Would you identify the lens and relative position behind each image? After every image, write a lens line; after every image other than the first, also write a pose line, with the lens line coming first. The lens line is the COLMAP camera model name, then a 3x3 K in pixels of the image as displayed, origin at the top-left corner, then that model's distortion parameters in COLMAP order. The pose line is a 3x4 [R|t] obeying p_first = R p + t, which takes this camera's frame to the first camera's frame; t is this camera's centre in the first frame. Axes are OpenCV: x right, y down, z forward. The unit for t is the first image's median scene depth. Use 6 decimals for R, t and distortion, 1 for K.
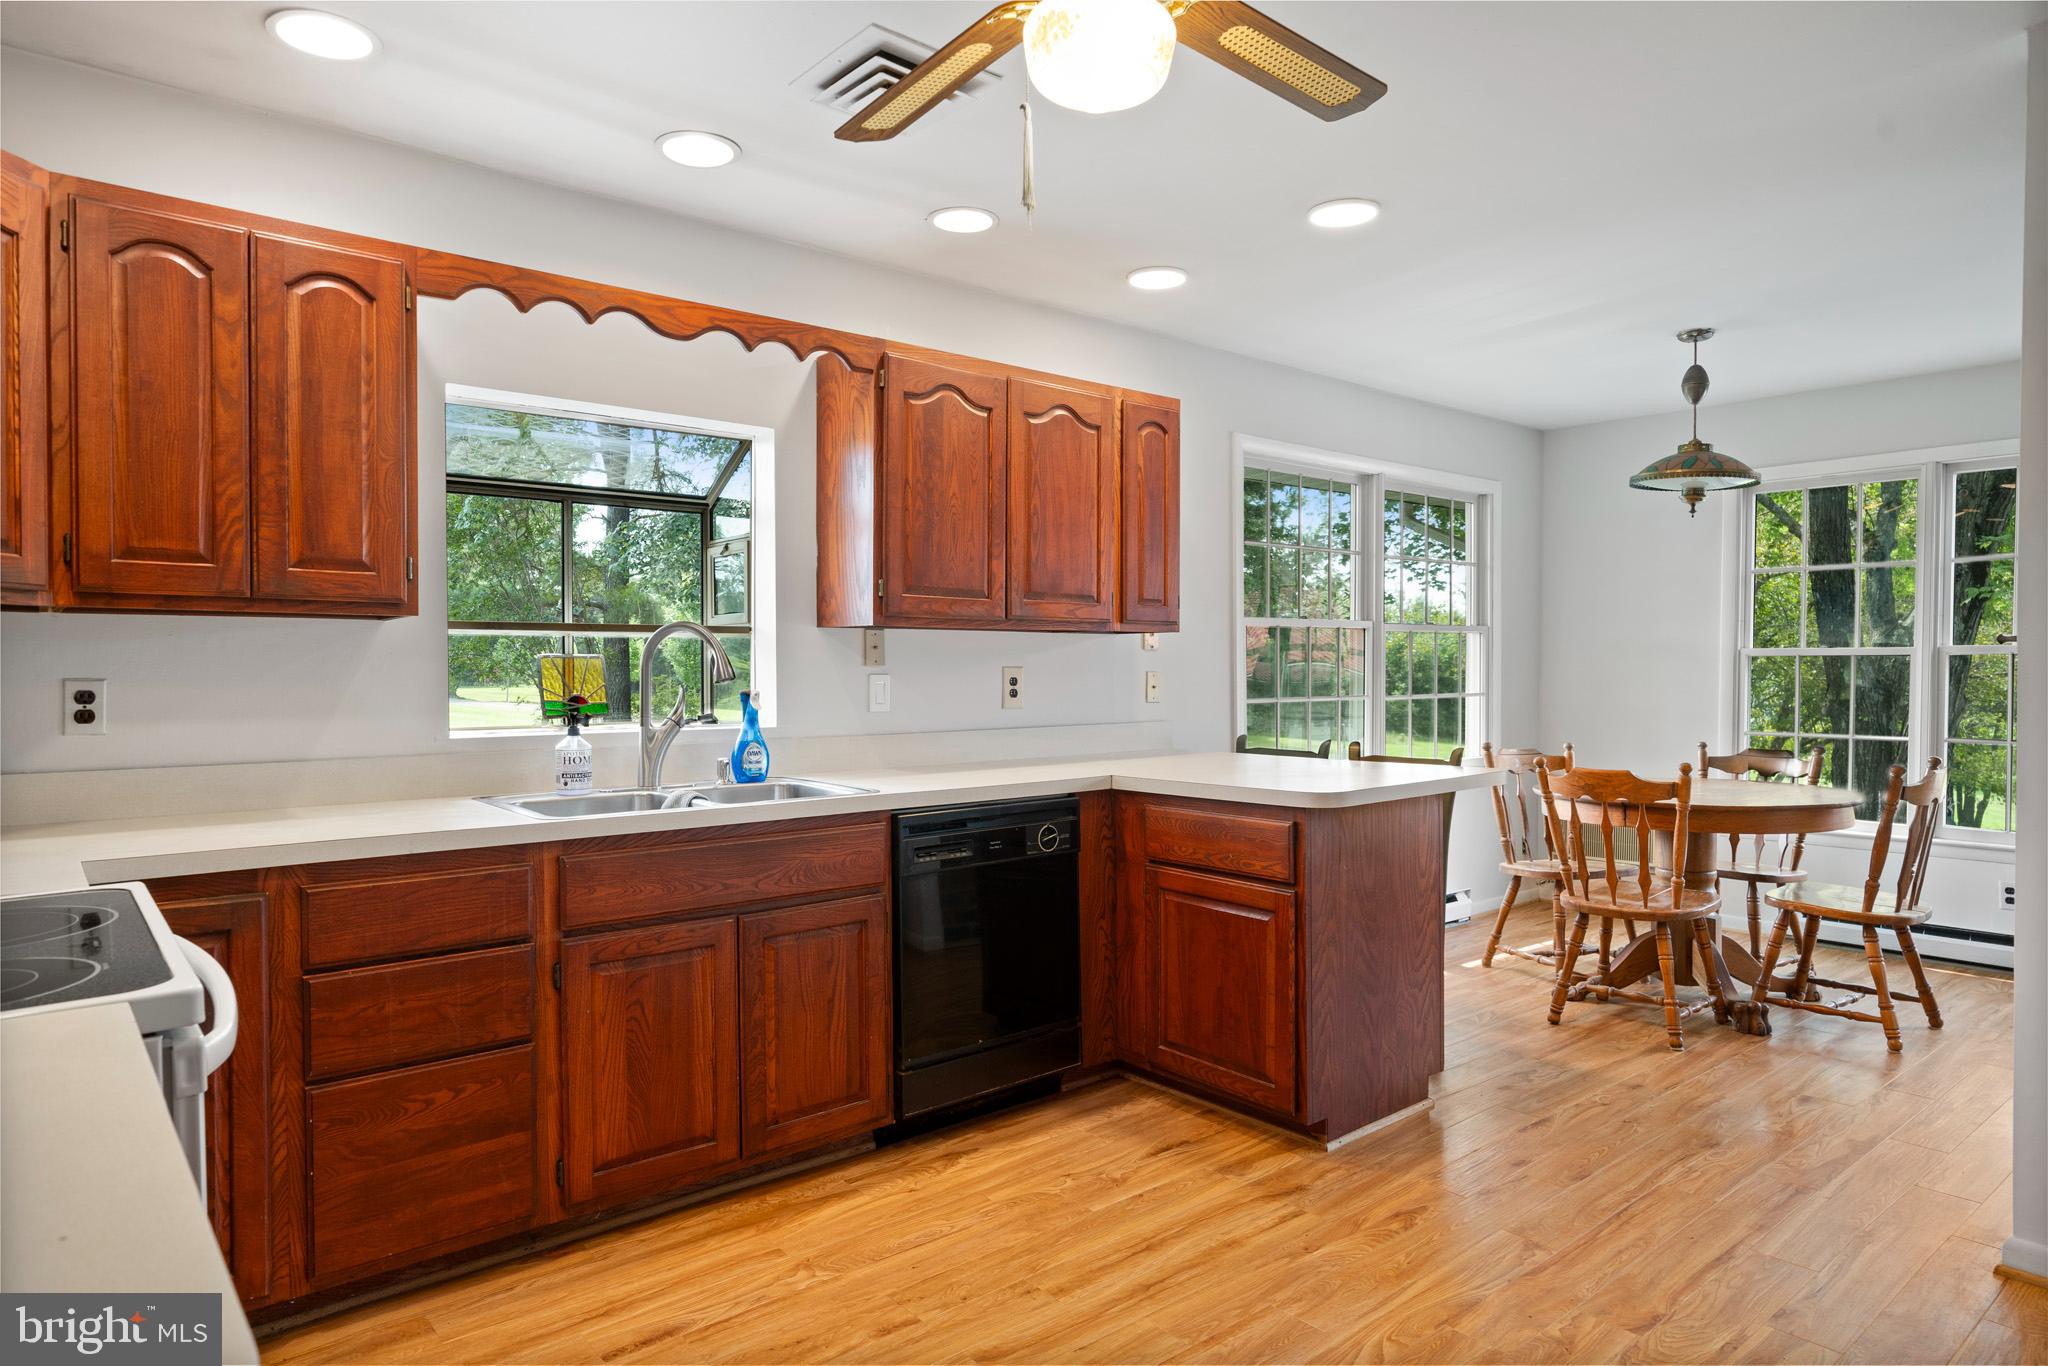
lens RADIAL K [[1187.4, 0, 986.1], [0, 1187.4, 679.6], [0, 0, 1]] dist [0.000958, -0.000200]
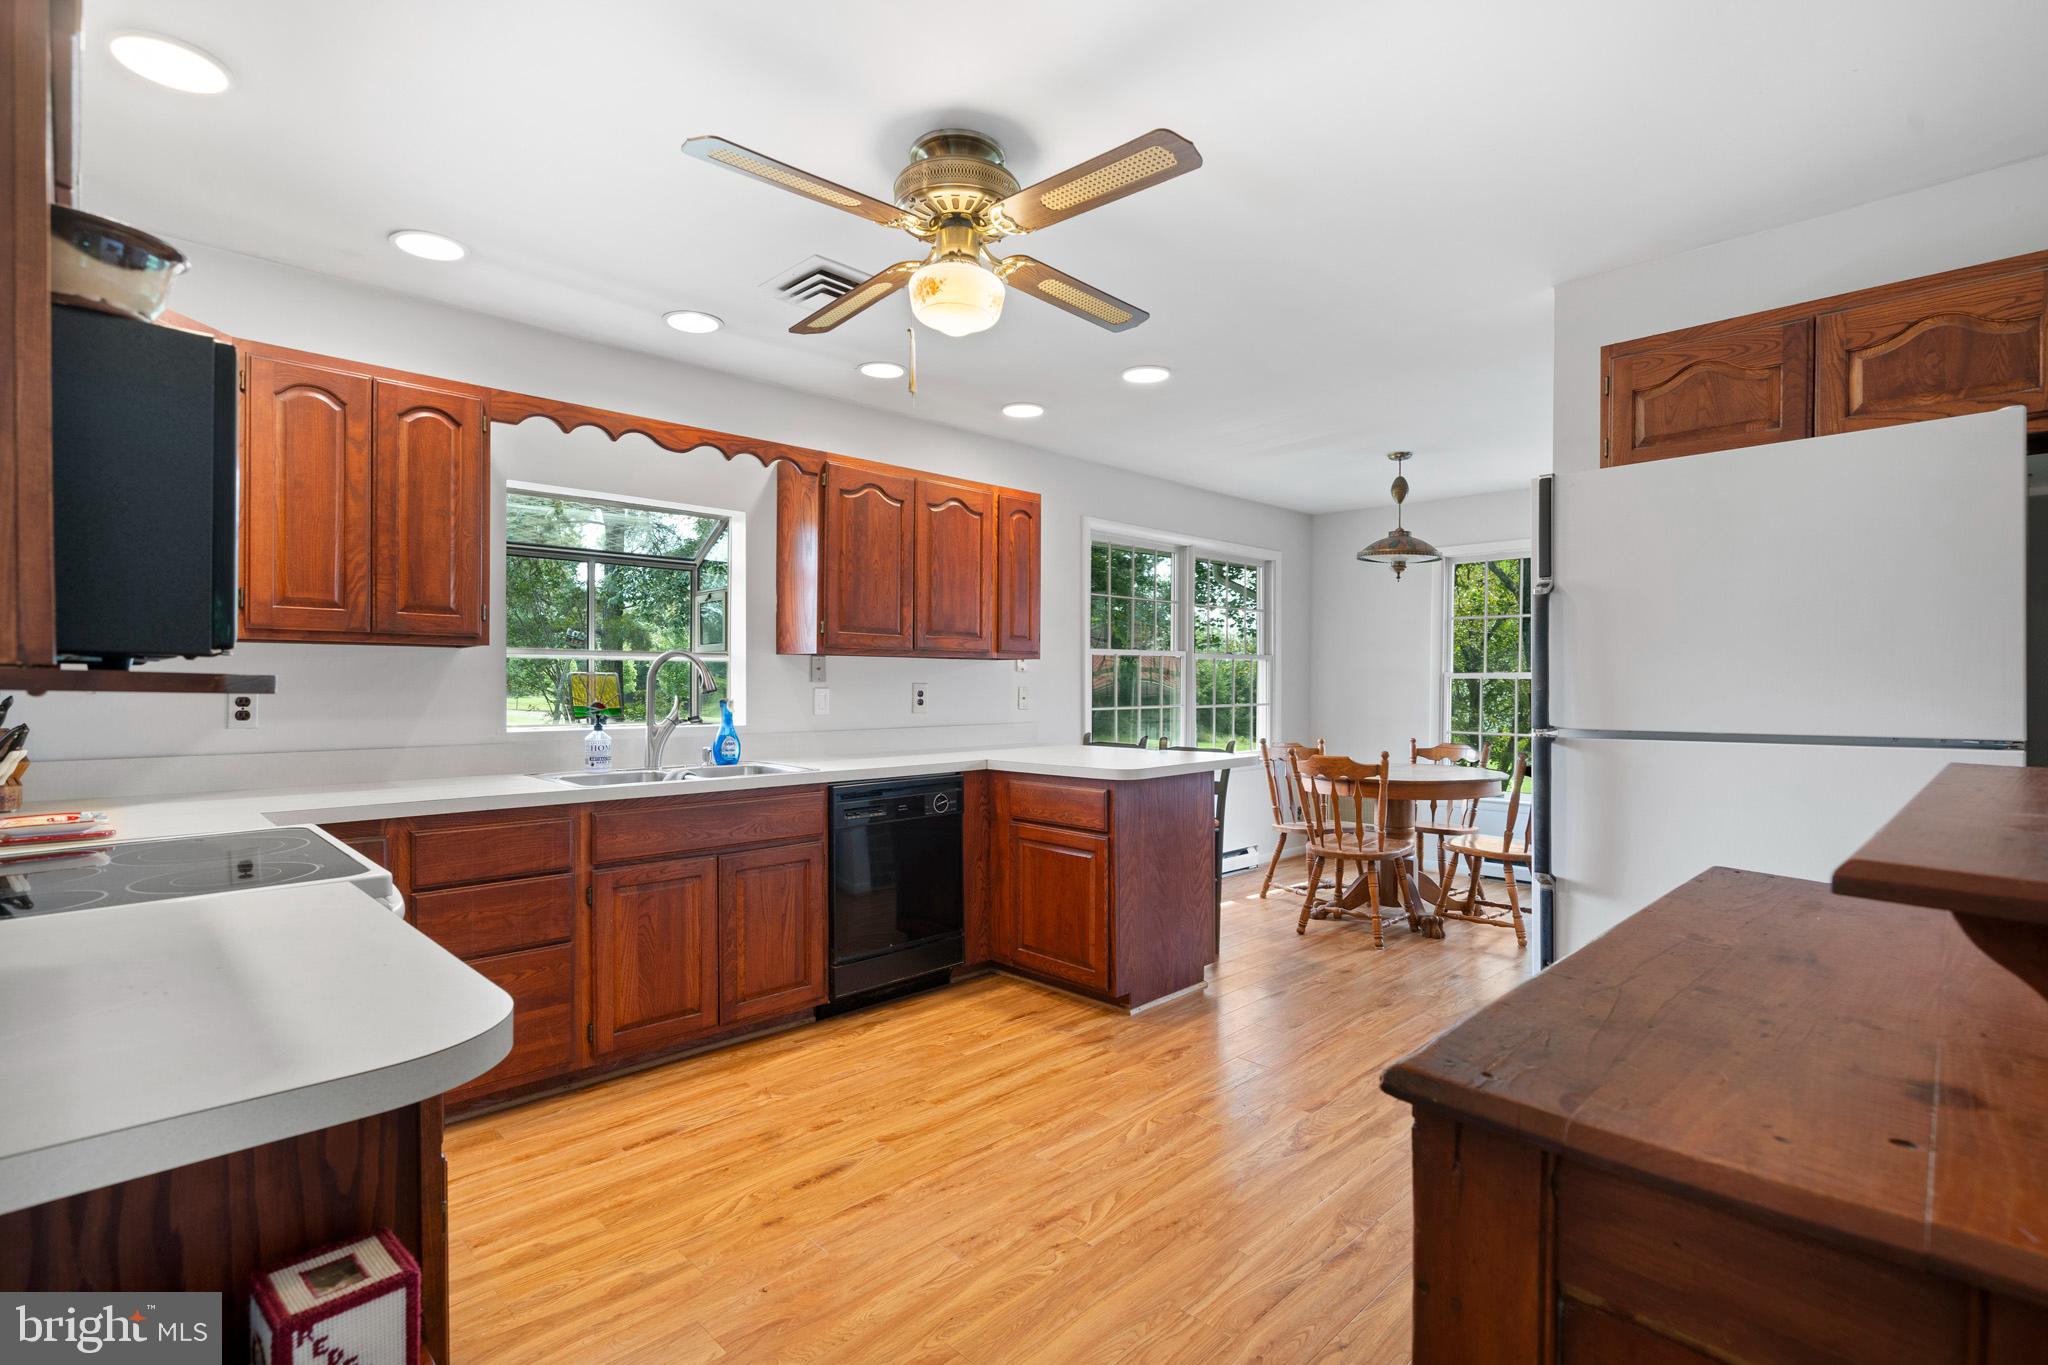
lens RADIAL K [[946.0, 0, 1024.0], [0, 946.0, 682.5], [0, 0, 1]] dist [-0.000187, 0.000303]
pose [[0.993691, 0.004754, 0.112056, 0.026741], [-0.003463, 0.999925, -0.011710, 0.001377], [-0.112103, 0.011248, 0.993633, -0.162368]]
